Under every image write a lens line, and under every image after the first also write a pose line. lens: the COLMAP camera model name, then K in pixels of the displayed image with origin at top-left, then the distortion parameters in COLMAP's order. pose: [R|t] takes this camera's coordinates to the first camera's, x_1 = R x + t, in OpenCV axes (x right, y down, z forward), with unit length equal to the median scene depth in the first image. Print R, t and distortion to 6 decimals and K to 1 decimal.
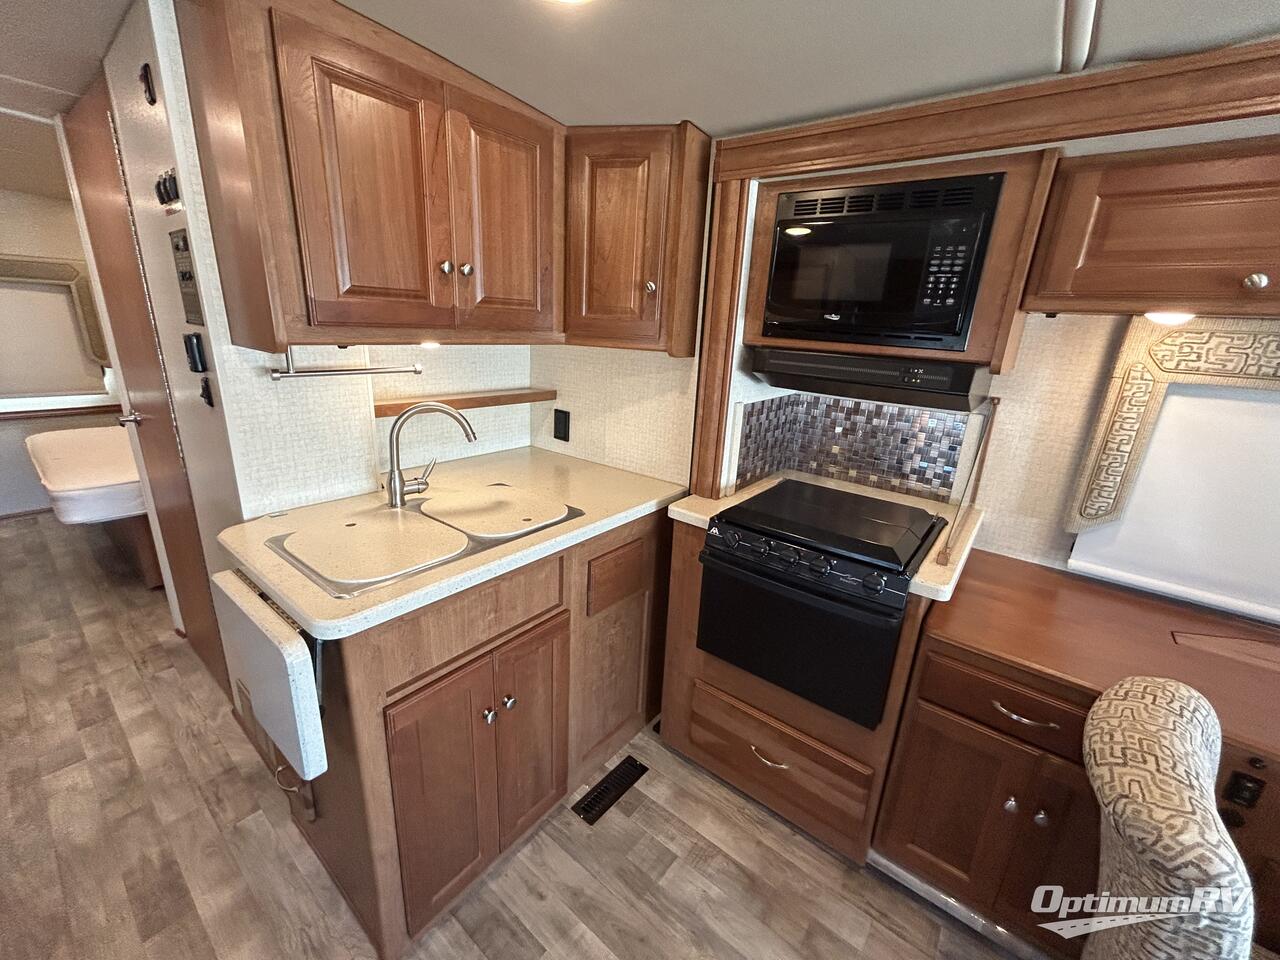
lens RADIAL K [[511.0, 0, 640.4], [0, 511.0, 476.1], [0, 0, 1]] dist [-0.001271, 0.000436]
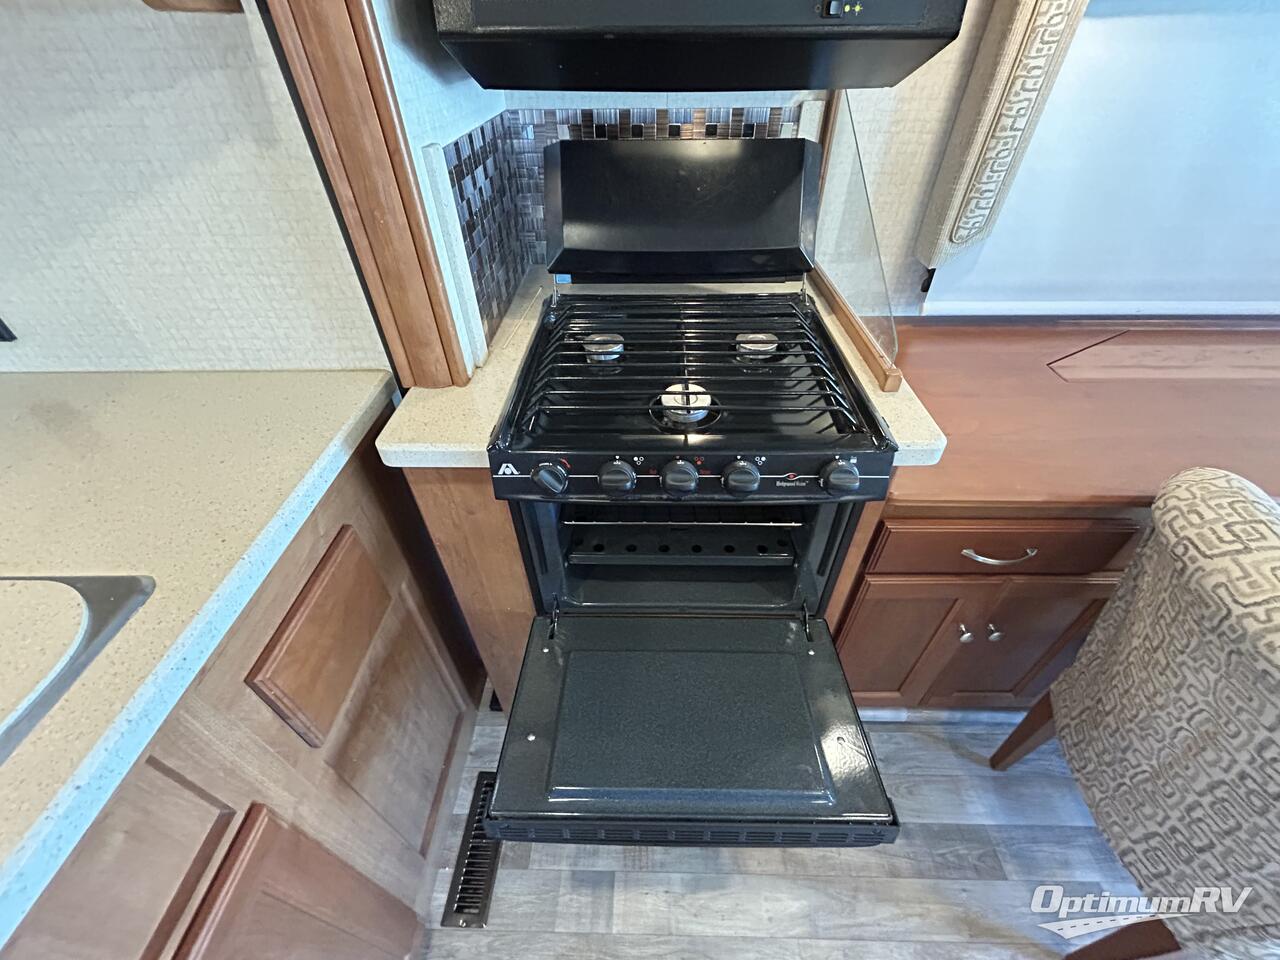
lens RADIAL K [[517.1, 0, 640.0], [0, 517.1, 480.0], [0, 0, 1]] dist [0.000848, 0.000420]
pose [[0.795592, -0.439895, 0.416564, 0.040917], [0.221883, 0.851387, 0.475298, -0.084540], [-0.563739, -0.285715, 0.774962, 0.570971]]
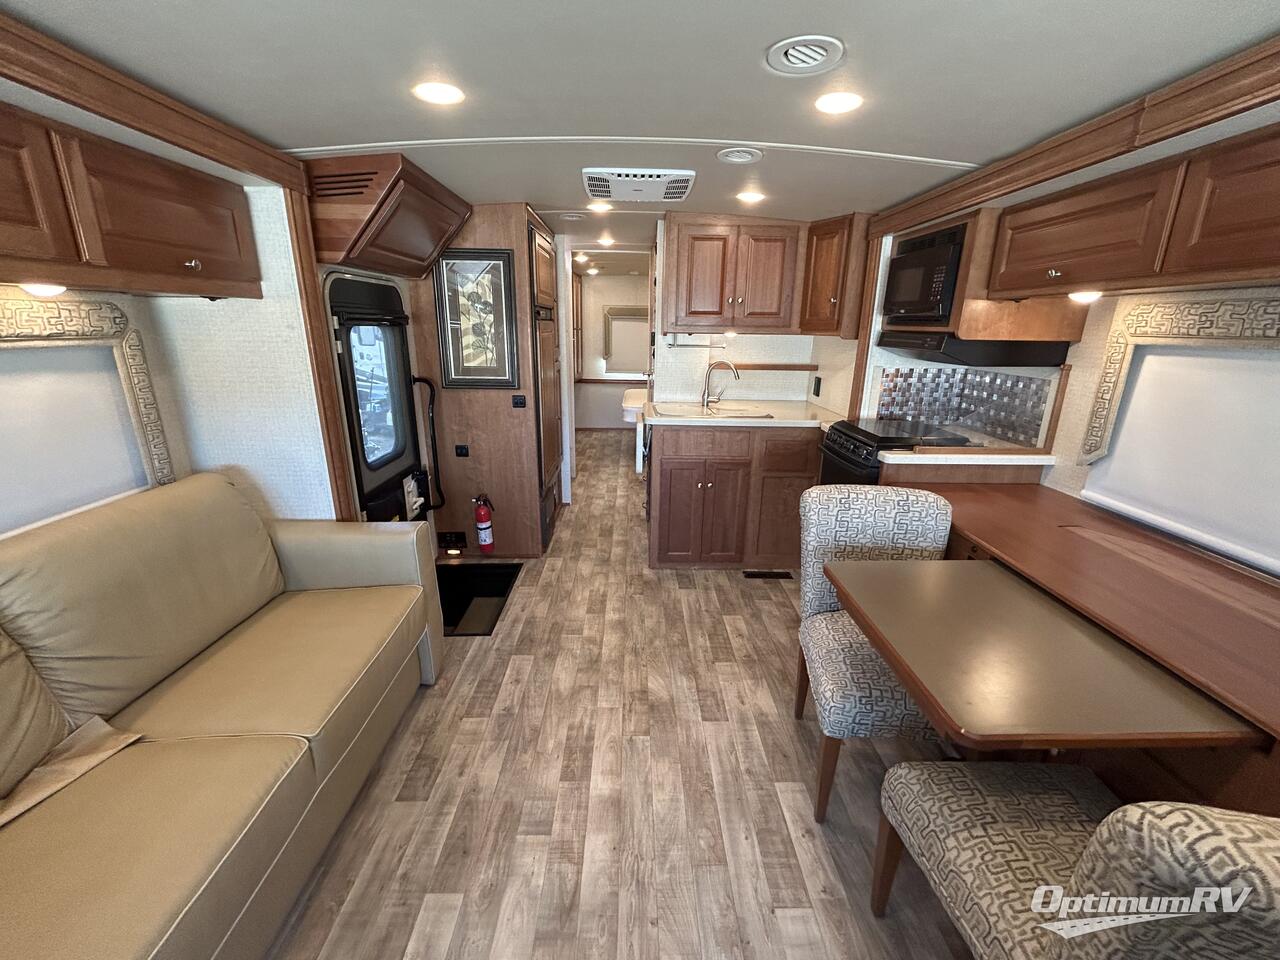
lens RADIAL K [[518.2, 0, 644.5], [0, 518.2, 474.3], [0, 0, 1]] dist [-0.000803, 0.005425]
pose [[0.634111, 0.174802, -0.753224, 1.151856], [-0.205345, 0.977204, 0.053908, 0.288387], [0.745477, 0.120487, 0.655551, -0.673774]]
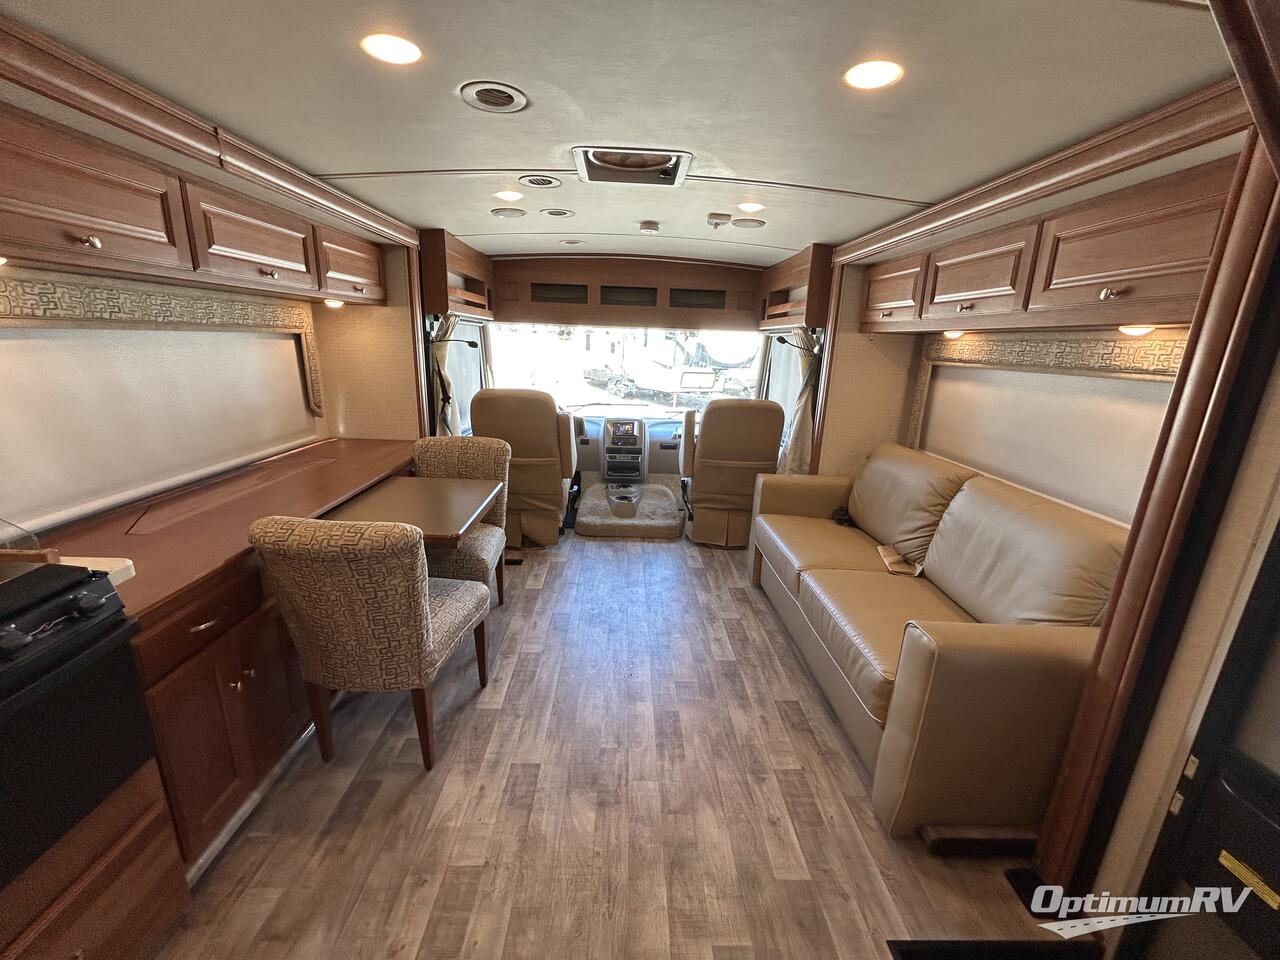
lens RADIAL K [[520.2, 0, 638.7], [0, 520.2, 478.0], [0, 0, 1]] dist [0.000159, 0.000372]
pose [[-0.631331, -0.268640, 0.727498, -0.507159], [0.159925, 0.872824, 0.461089, -0.161139], [-0.758844, 0.407445, -0.508079, 0.566994]]
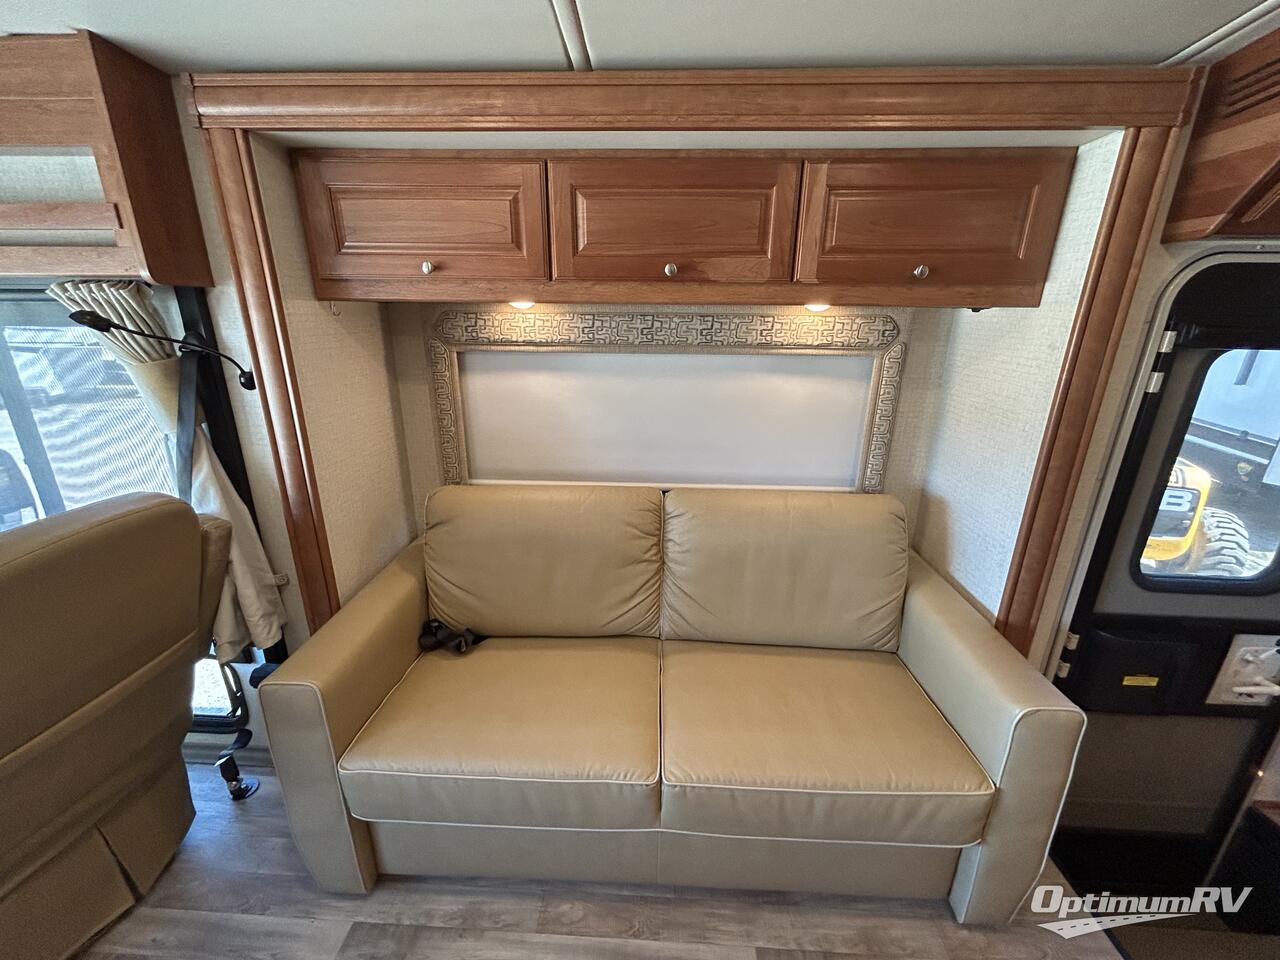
lens RADIAL K [[477.2, 0, 640.0], [0, 477.2, 480.0], [0, 0, 1]] dist [-0.041792, 0.016823]
pose [[-0.822073, 0.107549, -0.559133, 0.601005], [-0.215625, 0.850055, 0.480533, 0.152791], [0.526975, 0.515596, -0.675617, -0.244809]]
